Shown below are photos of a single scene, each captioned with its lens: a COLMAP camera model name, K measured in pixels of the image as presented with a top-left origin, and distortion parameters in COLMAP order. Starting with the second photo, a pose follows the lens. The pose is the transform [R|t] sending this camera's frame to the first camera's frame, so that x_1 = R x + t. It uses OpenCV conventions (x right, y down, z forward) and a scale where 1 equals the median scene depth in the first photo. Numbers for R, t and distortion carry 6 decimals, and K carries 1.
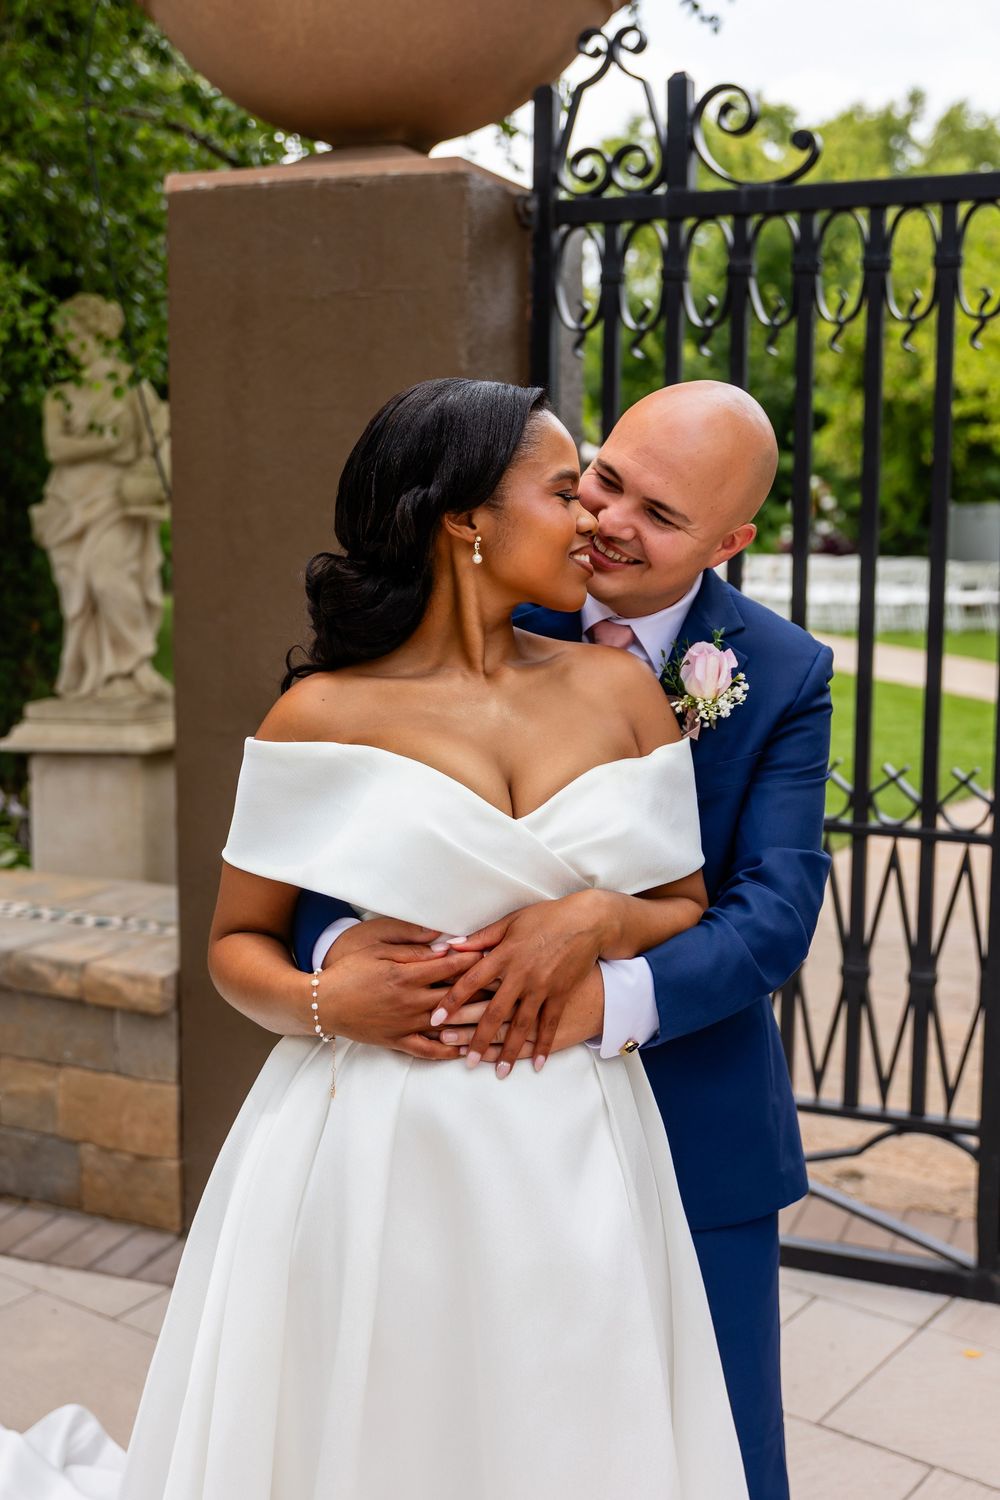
lens RADIAL K [[1763.6, 0, 492.7], [0, 1763.6, 749.7], [0, 0, 1]] dist [-0.049222, 0.000000]
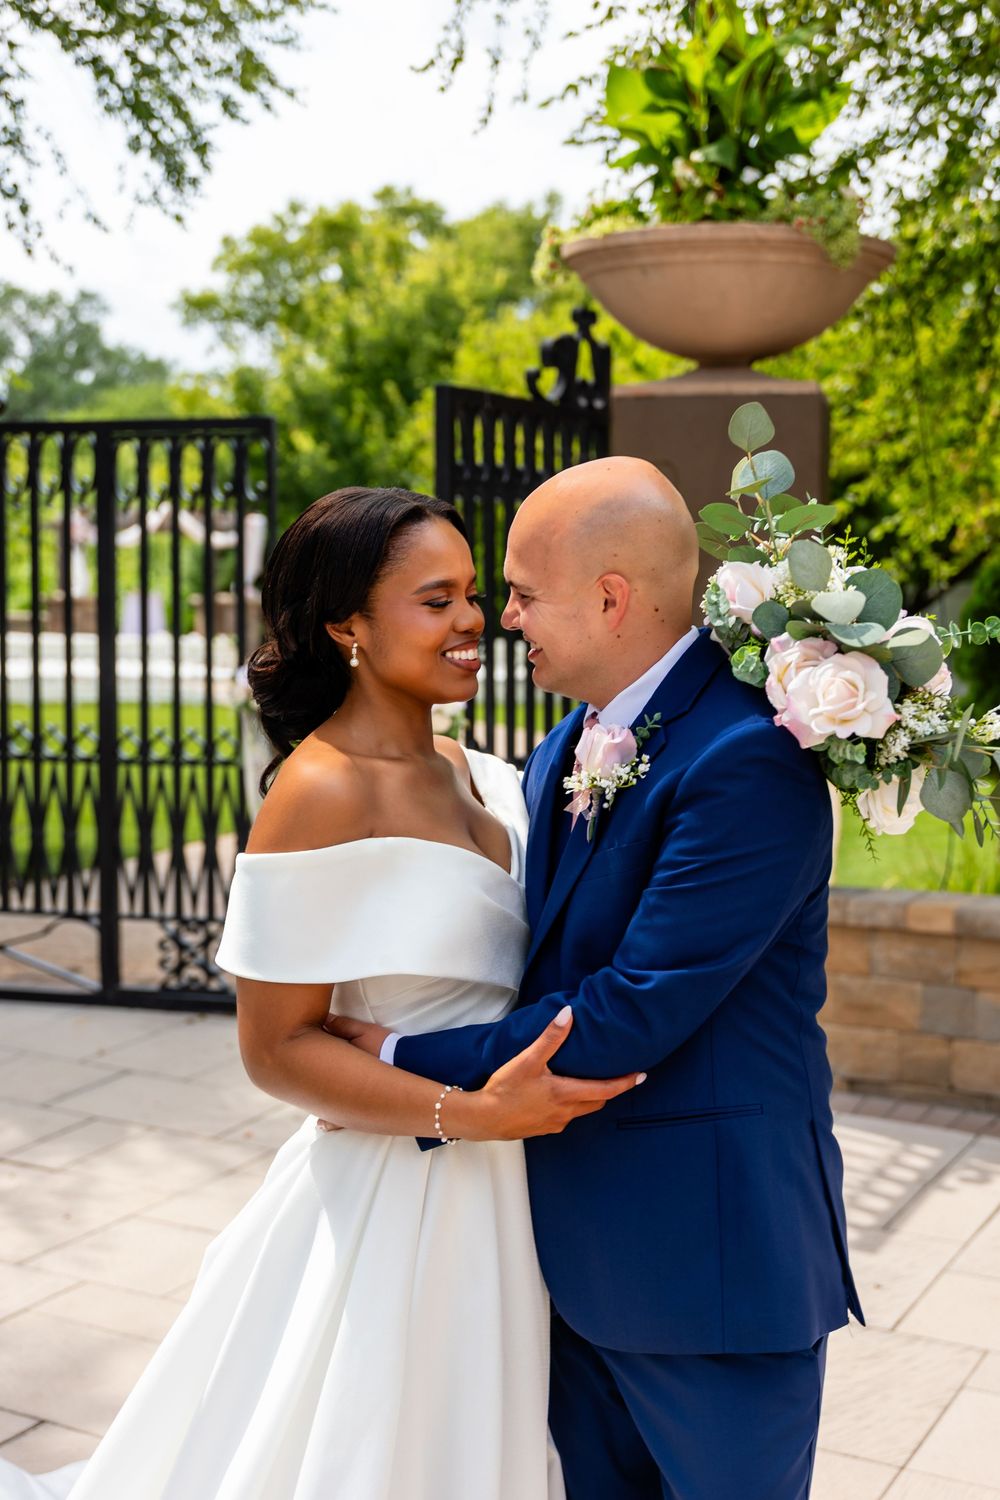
lens RADIAL K [[1987.0, 0, 501.6], [0, 1987.0, 746.6], [0, 0, 1]] dist [0.045165, 0.000000]
pose [[0.989154, -0.005866, 0.146763, 0.245381], [0.015390, 0.997841, -0.063842, 0.113286], [-0.146072, 0.065408, 0.987109, -0.751135]]
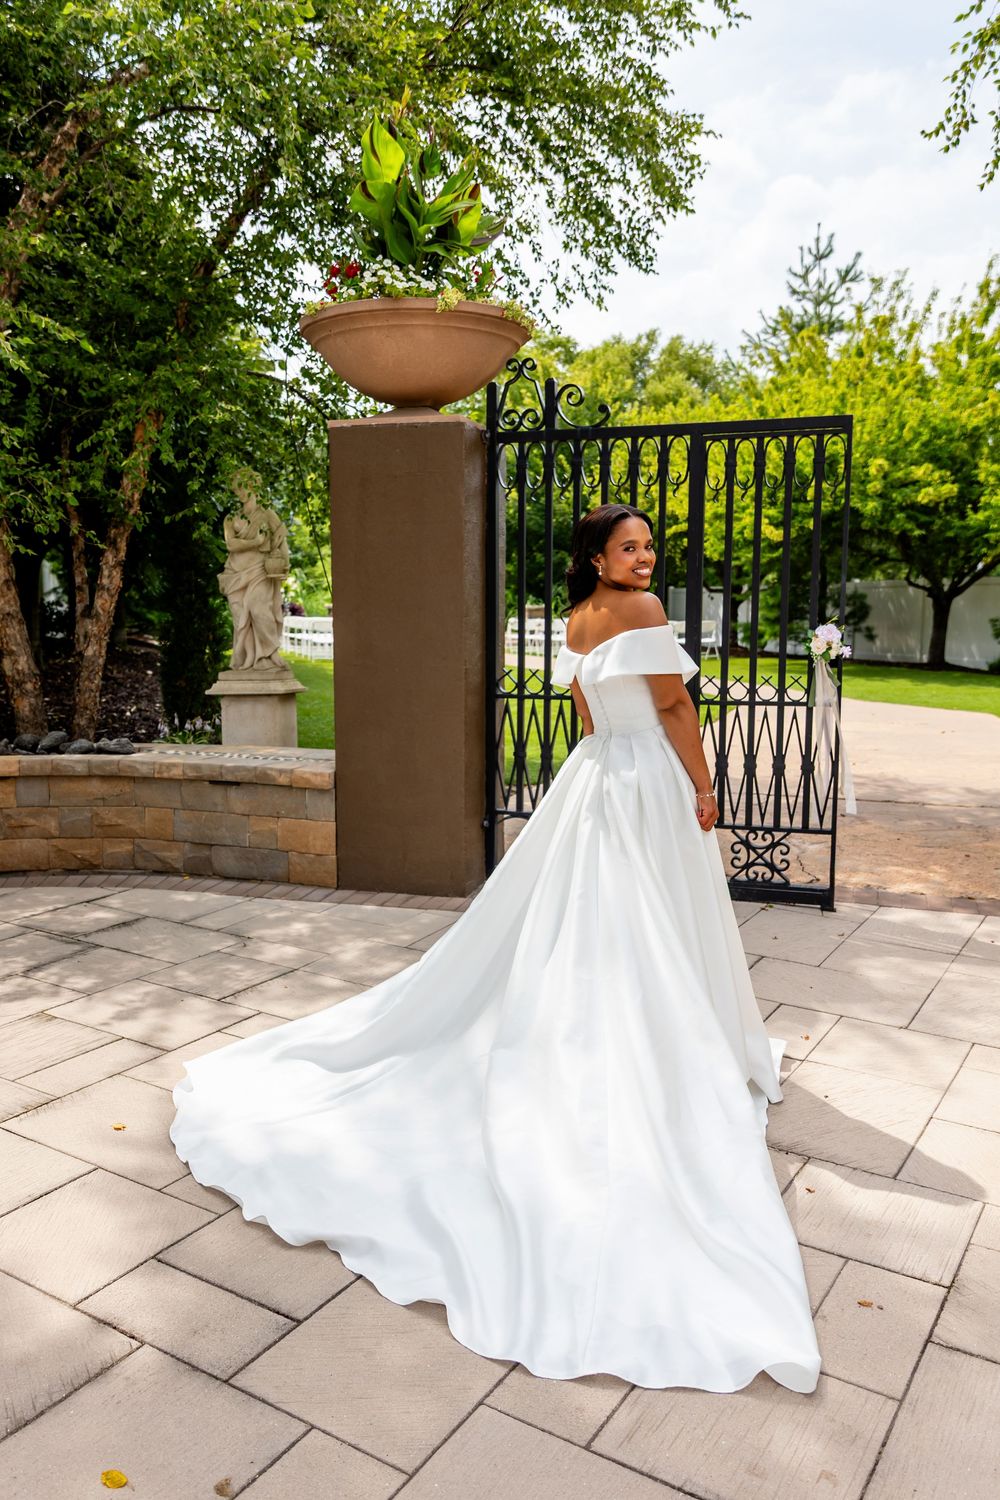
lens RADIAL K [[1158.7, 0, 480.2], [0, 1158.7, 781.9], [0, 0, 1]] dist [-0.021048, 0.006065]
pose [[0.996151, -0.020386, 0.085252, -0.081919], [0.018576, 0.999586, 0.021978, 0.076132], [-0.085664, -0.020310, 0.996117, -0.349760]]
